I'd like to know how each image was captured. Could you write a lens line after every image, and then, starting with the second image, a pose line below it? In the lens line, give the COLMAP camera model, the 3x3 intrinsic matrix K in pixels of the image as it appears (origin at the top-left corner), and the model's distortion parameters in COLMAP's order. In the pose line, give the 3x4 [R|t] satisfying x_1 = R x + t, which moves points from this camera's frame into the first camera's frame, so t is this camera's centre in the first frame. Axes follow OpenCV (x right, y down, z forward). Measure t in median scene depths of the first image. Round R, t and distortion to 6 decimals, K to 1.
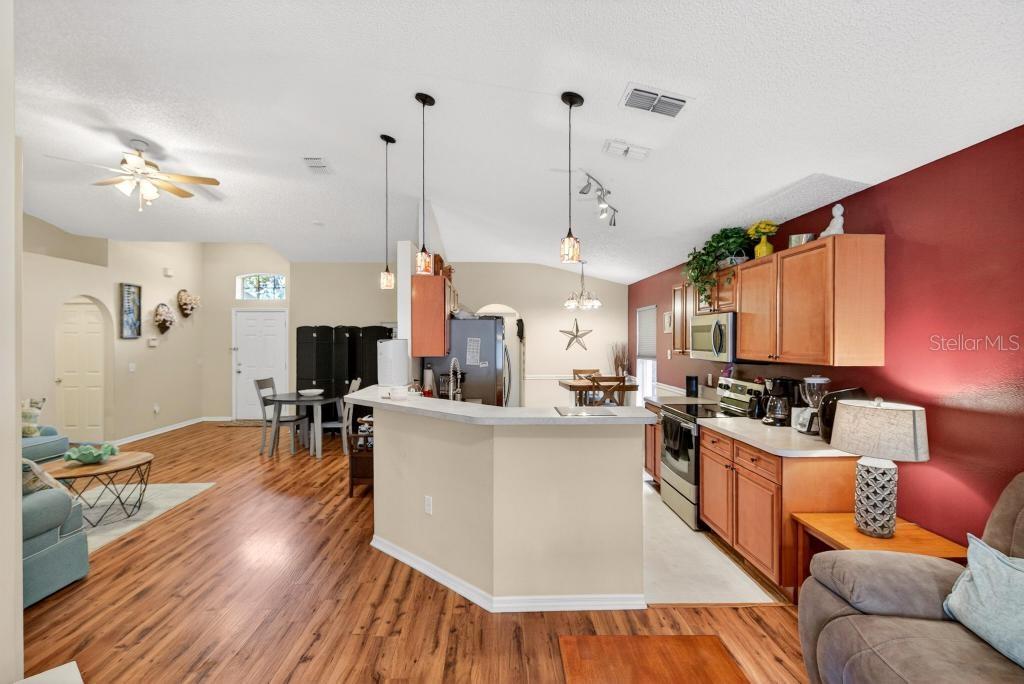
lens RADIAL K [[486.5, 0, 513.4], [0, 486.5, 342.1], [0, 0, 1]] dist [0.000379, 0.000504]
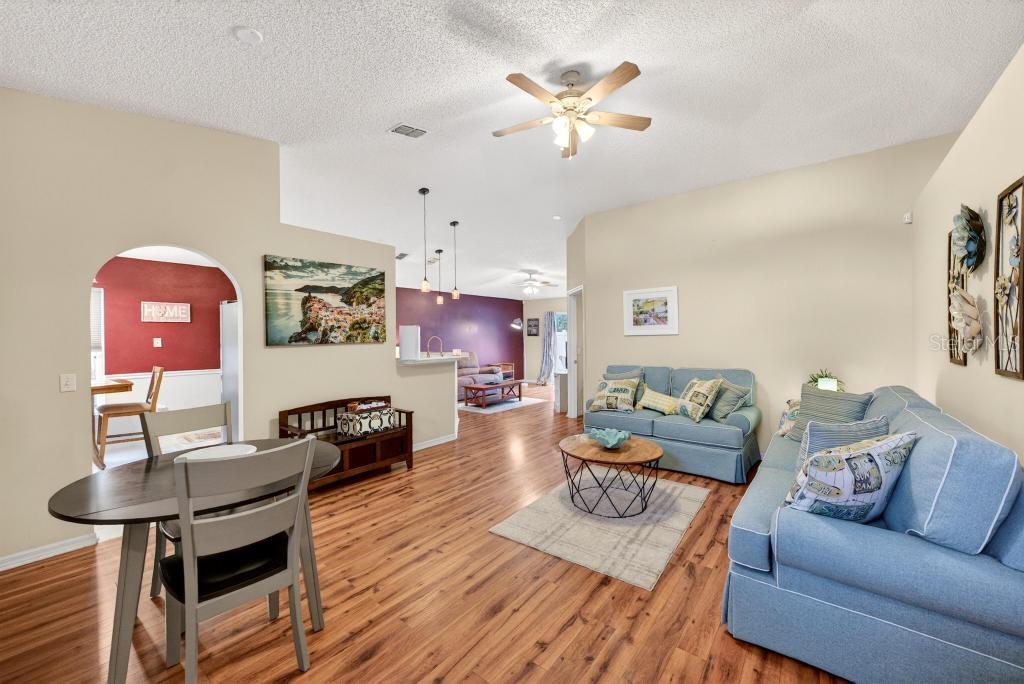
lens RADIAL K [[389.0, 0, 509.5], [0, 389.0, 338.5], [0, 0, 1]] dist [0.002729, -0.000147]
pose [[-0.754723, 0.001170, 0.656043, -0.800512], [0.008807, 0.999926, 0.008348, 0.016427], [-0.655985, 0.012078, -0.754677, 1.123670]]
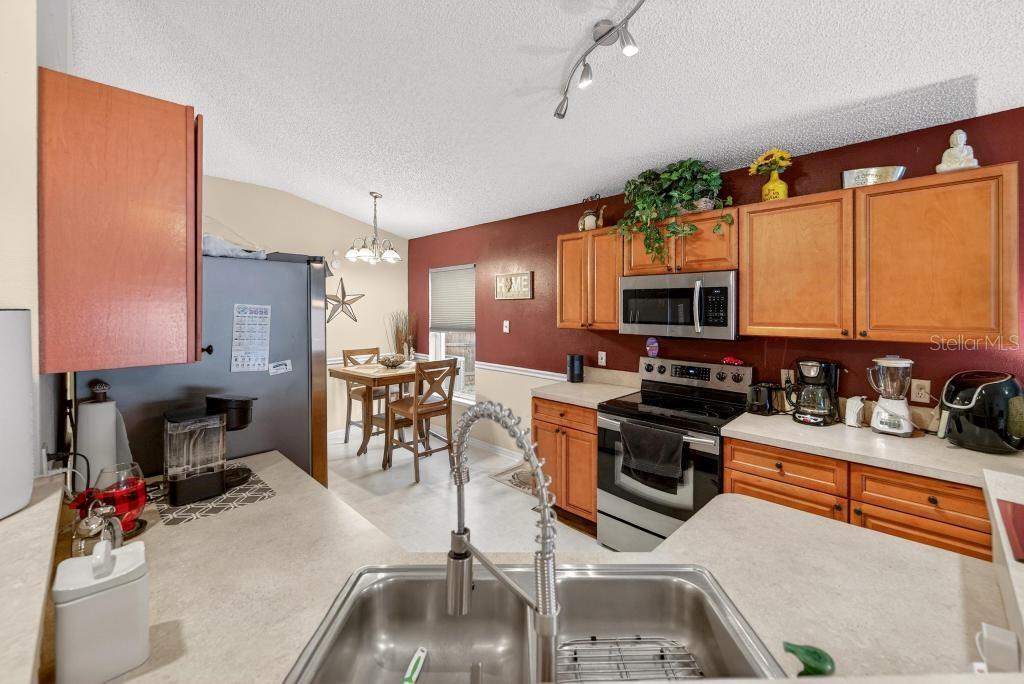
lens RADIAL K [[424.4, 0, 521.2], [0, 424.4, 310.4], [0, 0, 1]] dist [-0.002999, -0.001371]
pose [[0.730568, -0.005357, 0.682818, -0.133752], [0.002932, 0.999985, 0.004707, -0.004081], [-0.682833, -0.001437, 0.730573, 0.467950]]
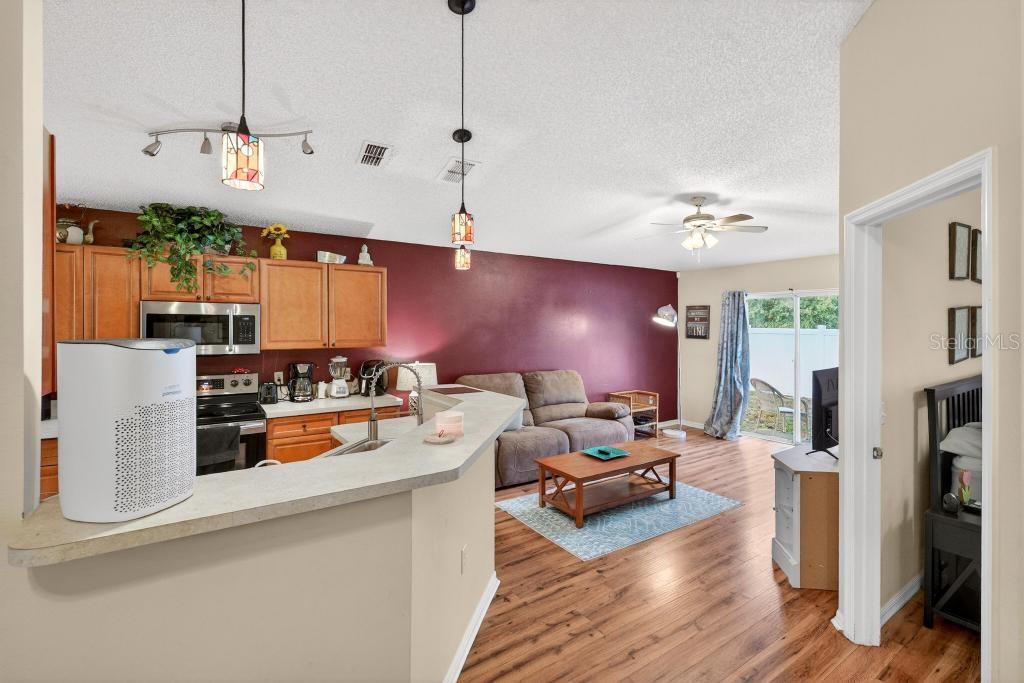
lens RADIAL K [[461.3, 0, 517.0], [0, 461.3, 327.5], [0, 0, 1]] dist [-0.003552, -0.000257]
pose [[-0.535498, -0.001885, 0.844535, -0.407054], [-0.000208, 0.999998, 0.002100, -0.009296], [-0.844537, 0.000949, -0.535497, 0.656275]]
